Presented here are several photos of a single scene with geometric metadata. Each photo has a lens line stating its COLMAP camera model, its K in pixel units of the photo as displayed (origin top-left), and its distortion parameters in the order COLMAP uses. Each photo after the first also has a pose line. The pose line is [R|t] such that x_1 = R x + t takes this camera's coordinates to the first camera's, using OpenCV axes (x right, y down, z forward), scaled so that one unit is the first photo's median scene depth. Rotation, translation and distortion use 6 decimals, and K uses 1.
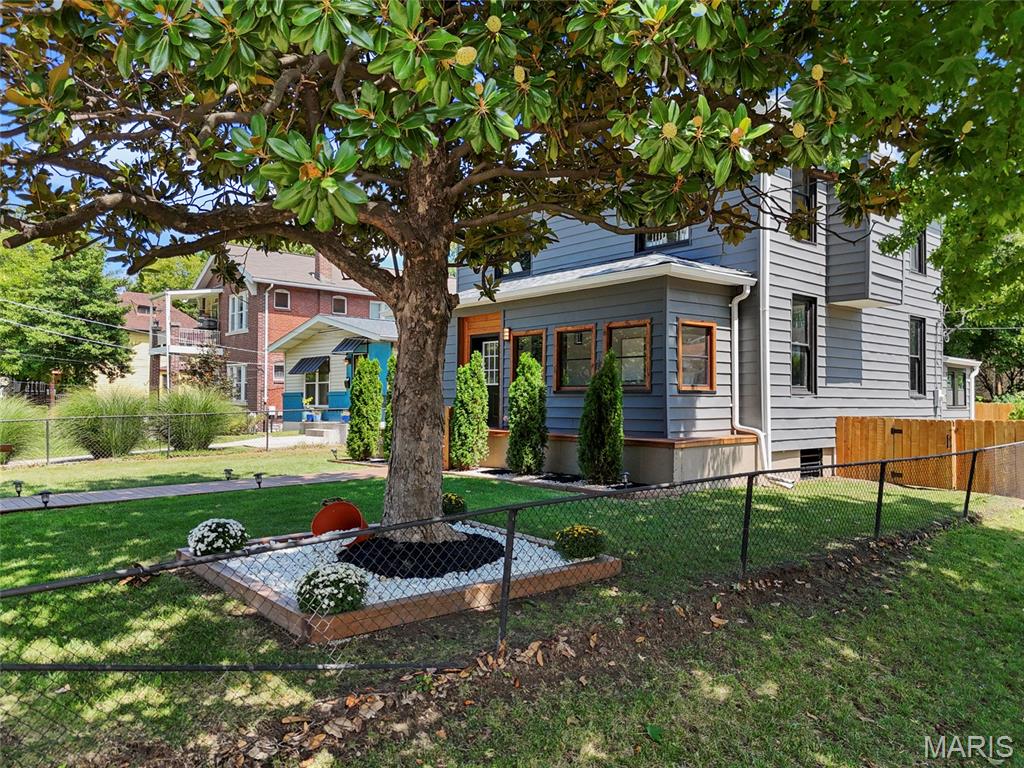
lens RADIAL K [[764.8, 0, 510.9], [0, 764.8, 397.8], [0, 0, 1]] dist [0.089043, -0.089833]
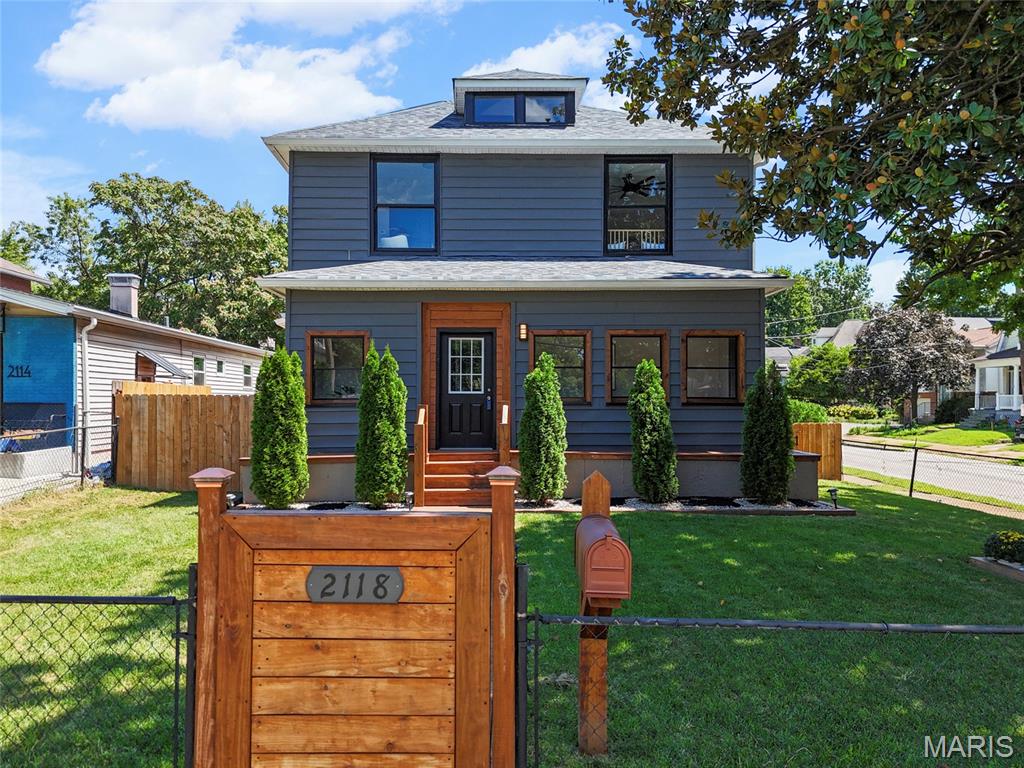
lens RADIAL K [[761.5, 0, 500.2], [0, 761.5, 387.5], [0, 0, 1]] dist [0.100868, -0.122492]
pose [[0.649016, 0.008027, 0.760732, -0.690699], [-0.001466, 0.999956, -0.009300, -0.017804], [-0.760773, 0.004921, 0.648999, 0.536261]]
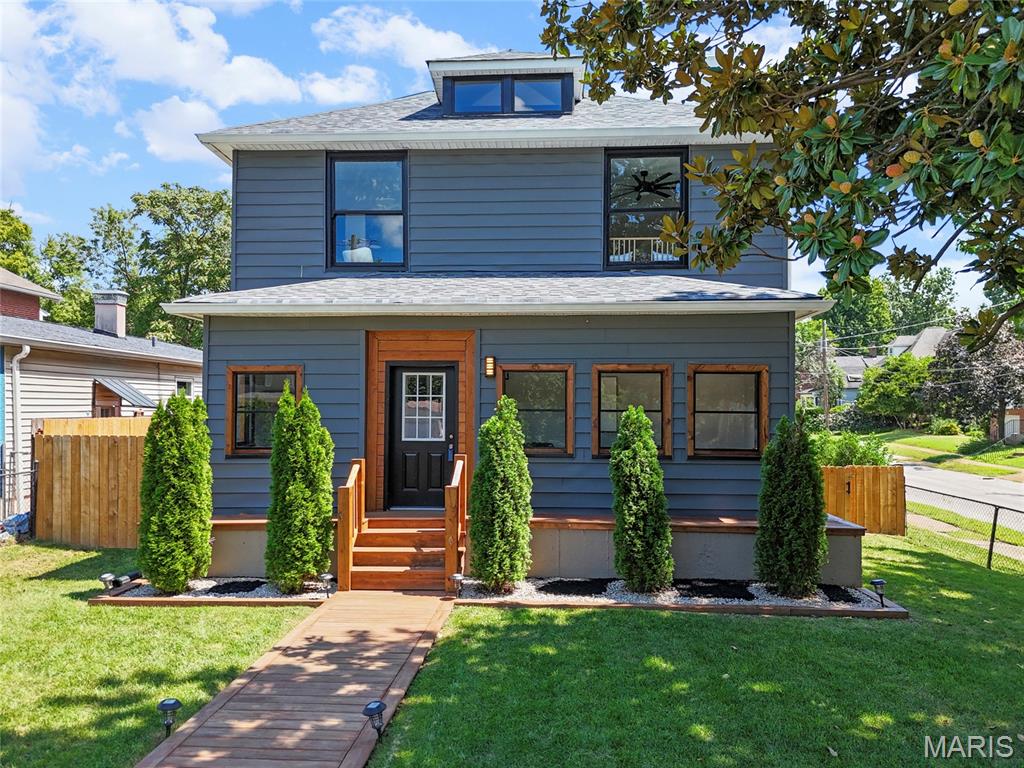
lens RADIAL K [[764.8, 0, 510.9], [0, 764.8, 397.8], [0, 0, 1]] dist [0.089043, -0.089833]
pose [[0.702894, 0.005582, 0.711272, -0.499883], [-0.004589, 0.999984, -0.003313, -0.058858], [-0.711280, -0.000935, 0.702909, 0.569415]]
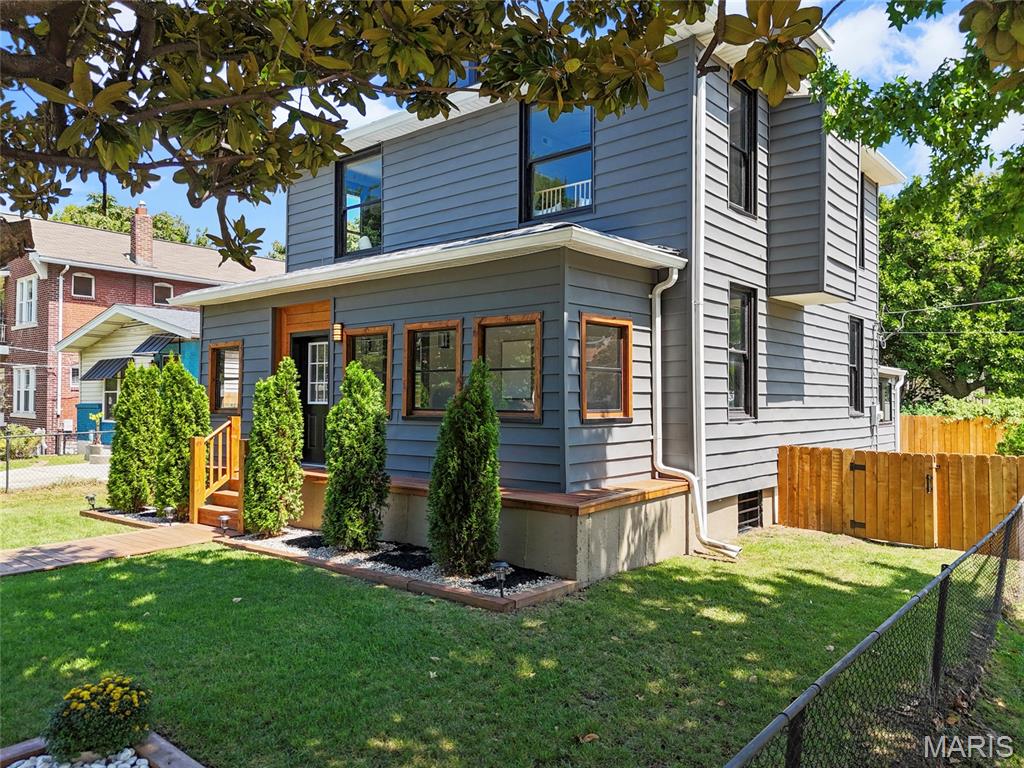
lens RADIAL K [[759.7, 0, 512.0], [0, 759.7, 384.0], [0, 0, 1]] dist [0.083167, -0.087124]
pose [[0.989135, 0.001011, 0.147003, 0.053643], [0.001236, 0.999884, -0.015195, -0.027710], [-0.147002, 0.015211, 0.989019, 0.313855]]
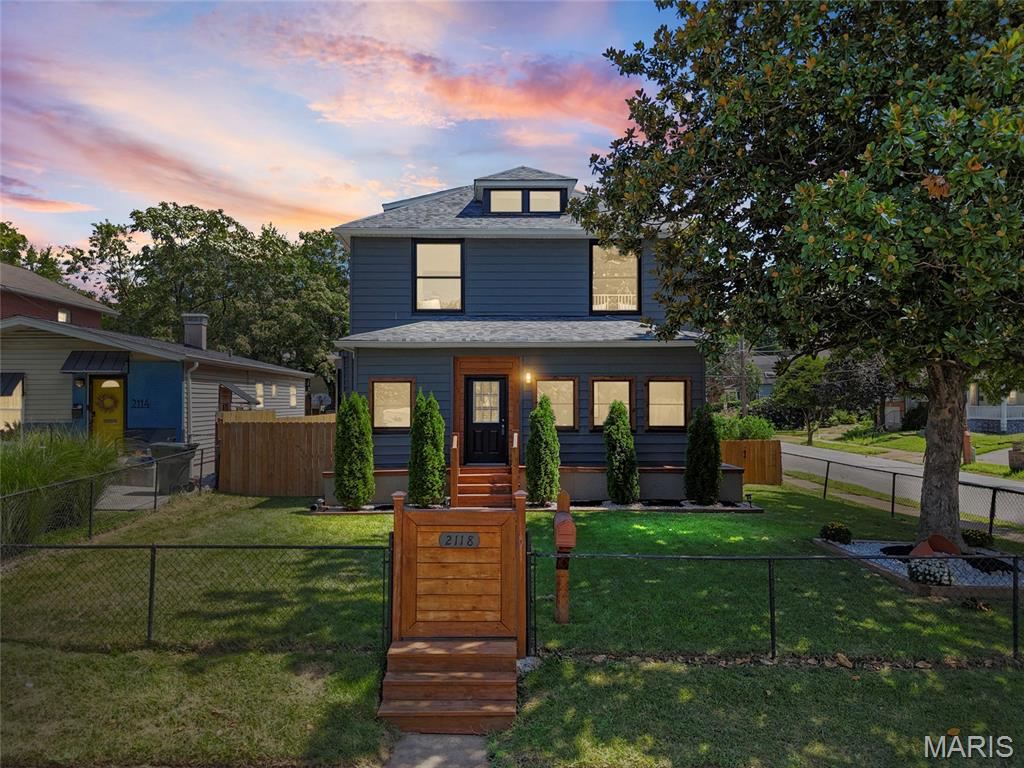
lens RADIAL K [[754.1, 0, 512.0], [0, 754.1, 384.0], [0, 0, 1]] dist [0.125517, -0.211946]
pose [[0.642194, 0.011745, 0.766452, -0.926766], [-0.000027, 0.999883, -0.015299, -0.062667], [-0.766542, 0.009804, 0.642119, 0.347857]]
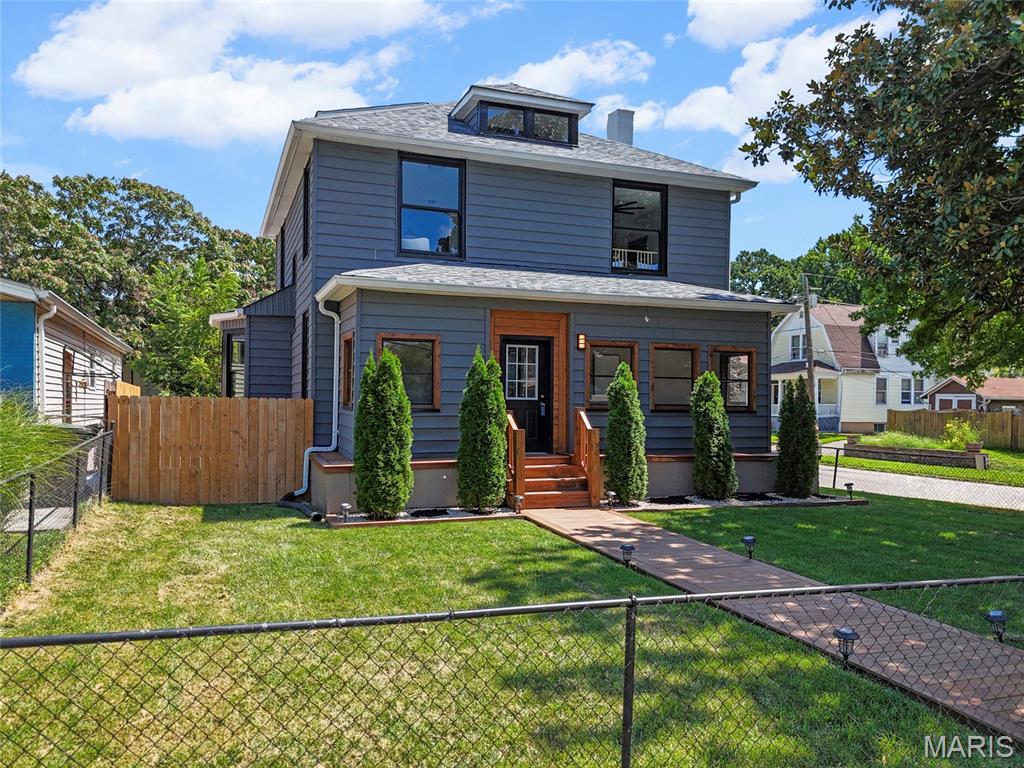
lens RADIAL K [[764.8, 0, 510.9], [0, 764.8, 397.8], [0, 0, 1]] dist [0.089043, -0.089833]
pose [[0.359032, 0.009794, 0.933274, -0.902599], [-0.013009, 0.999900, -0.005489, -0.016110], [-0.933234, -0.010170, 0.359124, 0.831771]]
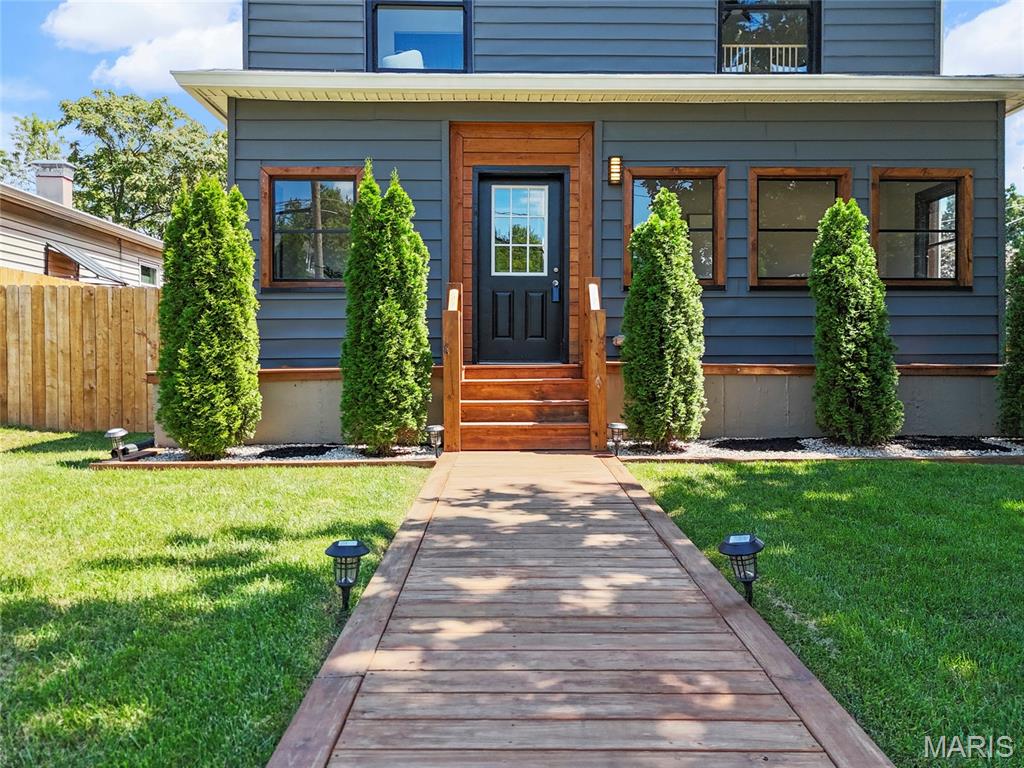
lens RADIAL K [[764.6, 0, 512.3], [0, 764.6, 361.4], [0, 0, 1]] dist [0.083093, -0.089469]
pose [[0.640550, -0.009471, 0.767858, -0.472782], [-0.001732, 0.999904, 0.013778, 0.037366], [-0.767915, -0.010155, 0.640471, 0.790938]]
